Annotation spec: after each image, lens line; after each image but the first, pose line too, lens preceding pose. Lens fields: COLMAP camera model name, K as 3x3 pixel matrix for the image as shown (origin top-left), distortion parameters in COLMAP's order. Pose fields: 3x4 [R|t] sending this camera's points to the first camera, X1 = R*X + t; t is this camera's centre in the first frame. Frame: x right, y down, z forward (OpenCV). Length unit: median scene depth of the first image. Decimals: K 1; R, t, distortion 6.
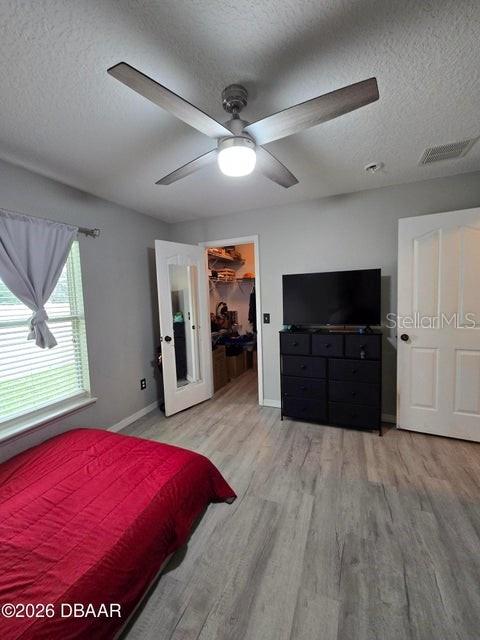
lens RADIAL K [[260.2, 0, 238.4], [0, 260.2, 319.5], [0, 0, 1]] dist [0.000361, -0.001330]
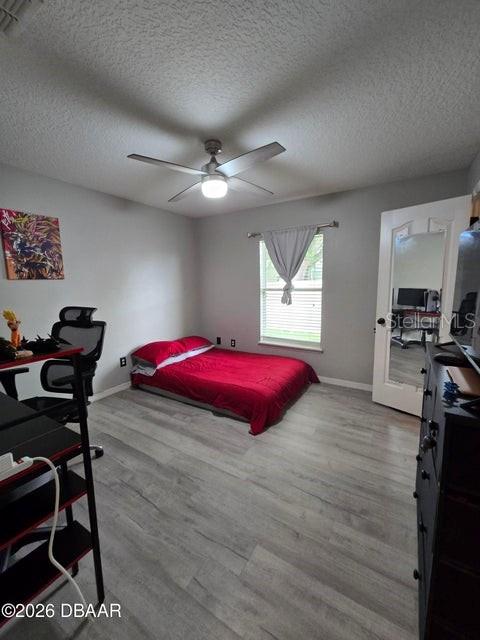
lens RADIAL K [[260.2, 0, 240.9], [0, 260.2, 317.7], [0, 0, 1]] dist [0.000361, -0.001330]
pose [[-0.152350, 0.177744, -0.972212, 1.077547], [-0.068582, 0.979423, 0.189809, -0.123851], [0.985944, 0.095594, -0.137025, 0.980601]]
